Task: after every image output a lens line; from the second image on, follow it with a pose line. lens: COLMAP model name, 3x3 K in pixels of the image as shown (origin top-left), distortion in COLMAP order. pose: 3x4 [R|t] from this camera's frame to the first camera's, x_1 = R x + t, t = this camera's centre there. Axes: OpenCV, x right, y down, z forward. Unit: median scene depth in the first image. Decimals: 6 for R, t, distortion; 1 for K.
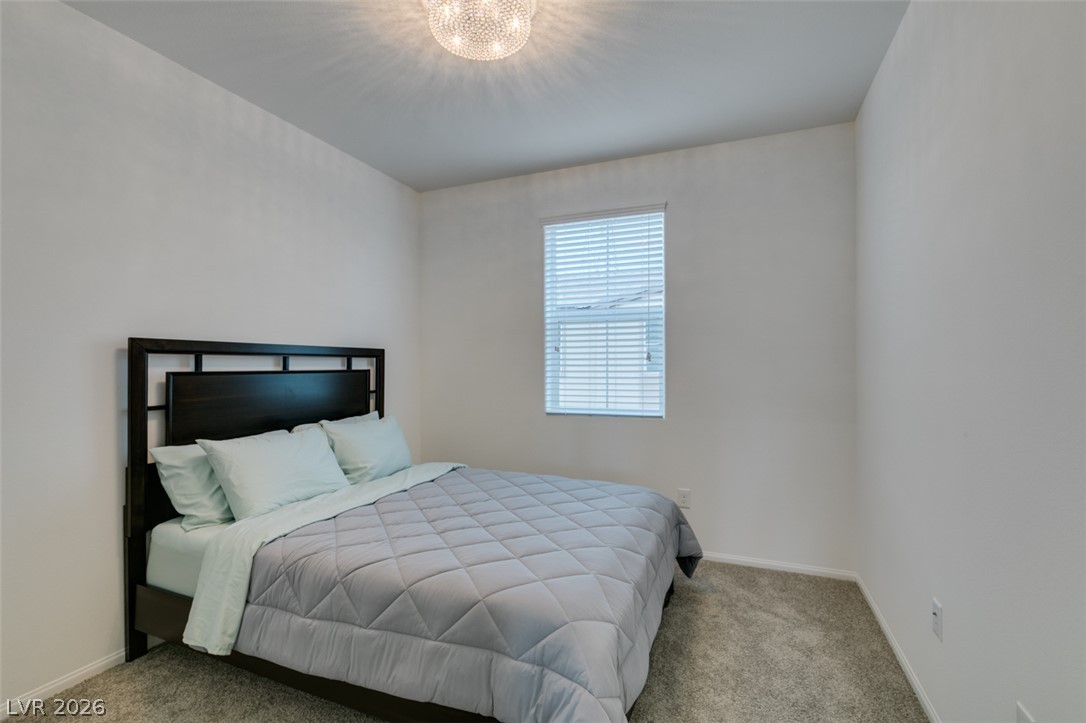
lens RADIAL K [[509.6, 0, 535.5], [0, 509.6, 362.4], [0, 0, 1]] dist [0.004617, 0.000530]
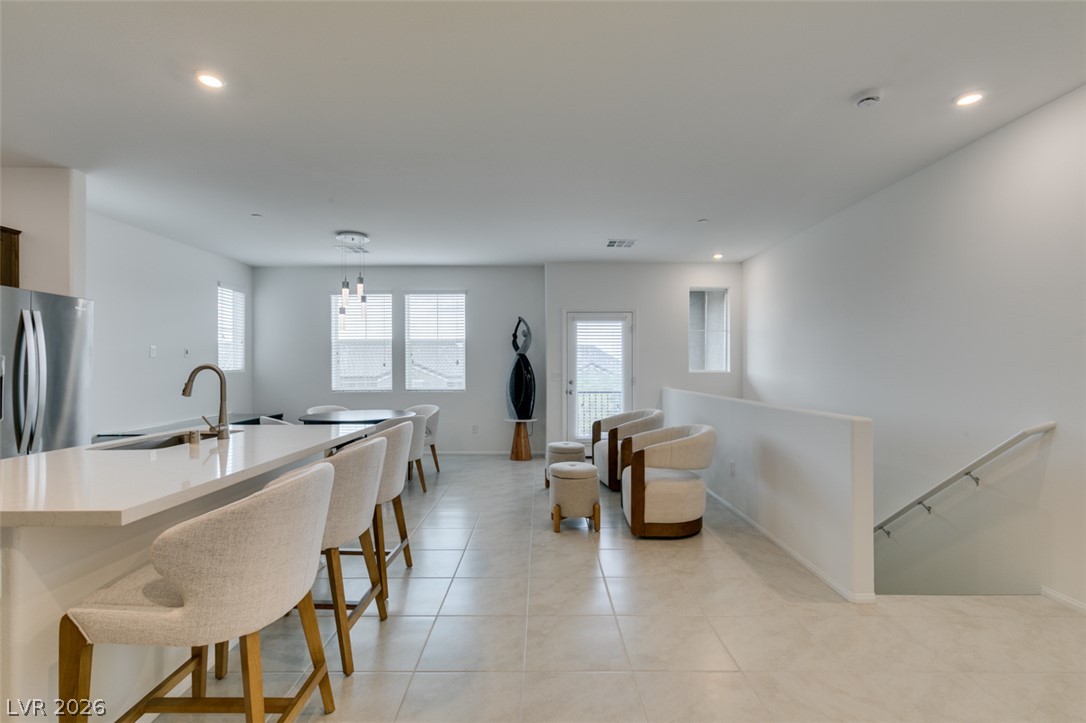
lens RADIAL K [[487.3, 0, 545.5], [0, 487.3, 366.0], [0, 0, 1]] dist [0.000750, -0.001102]
pose [[0.921558, 0.003788, 0.388223, -0.220209], [-0.007139, 0.999949, 0.007189, -0.012659], [-0.388176, -0.009397, 0.921538, -0.971590]]
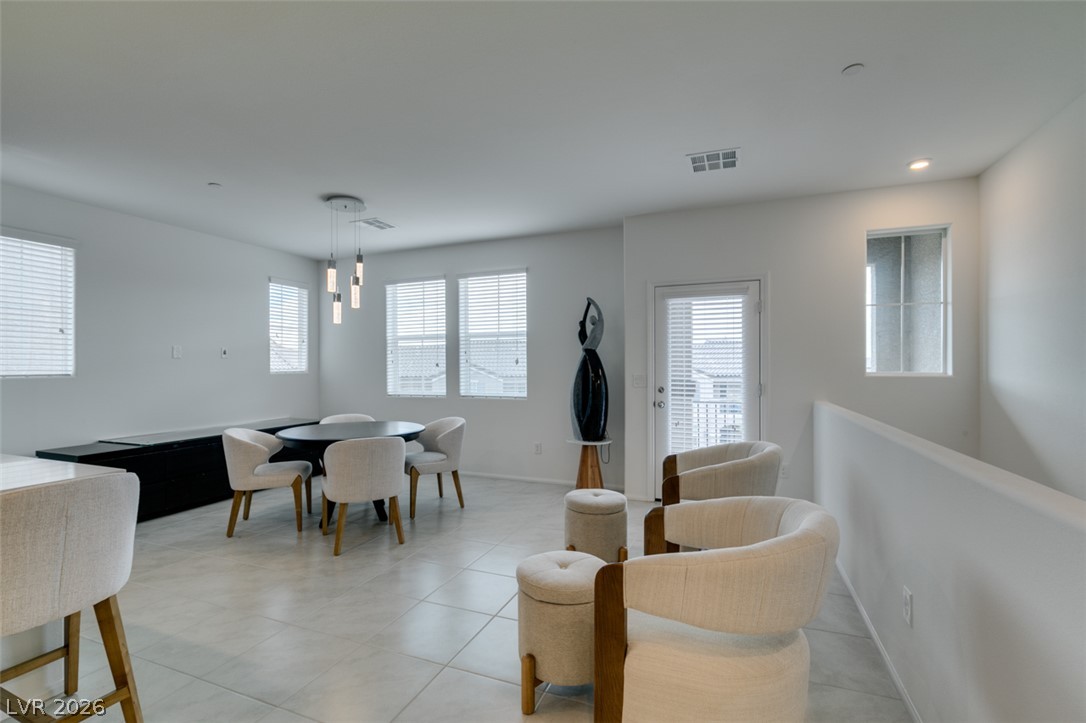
lens RADIAL K [[487.3, 0, 542.5], [0, 487.3, 367.5], [0, 0, 1]] dist [0.000750, -0.001102]
pose [[0.999970, 0.000322, 0.007729, 0.279814], [-0.000428, 0.999906, 0.013692, -0.012932], [-0.007724, -0.013695, 0.999876, -0.552483]]
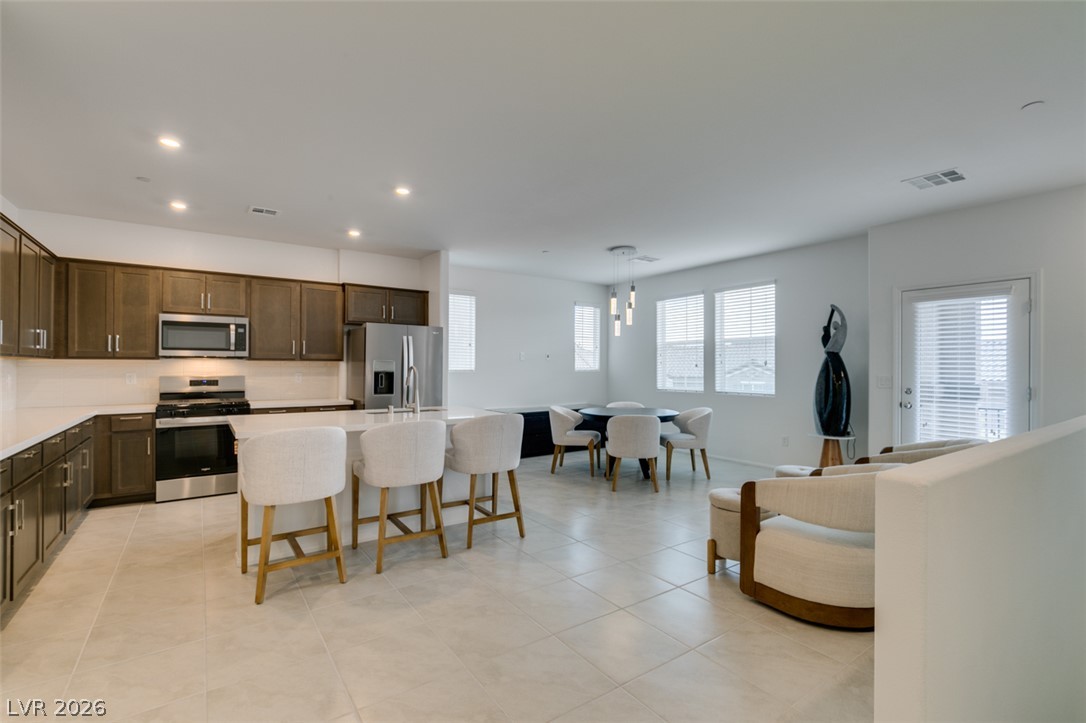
lens RADIAL K [[494.3, 0, 539.2], [0, 494.3, 364.5], [0, 0, 1]] dist [0.002123, -0.004028]
pose [[0.841856, 0.004577, -0.539682, 0.480657], [-0.000470, 0.999970, 0.007748, -0.018600], [0.539702, -0.006269, 0.841833, -0.937418]]
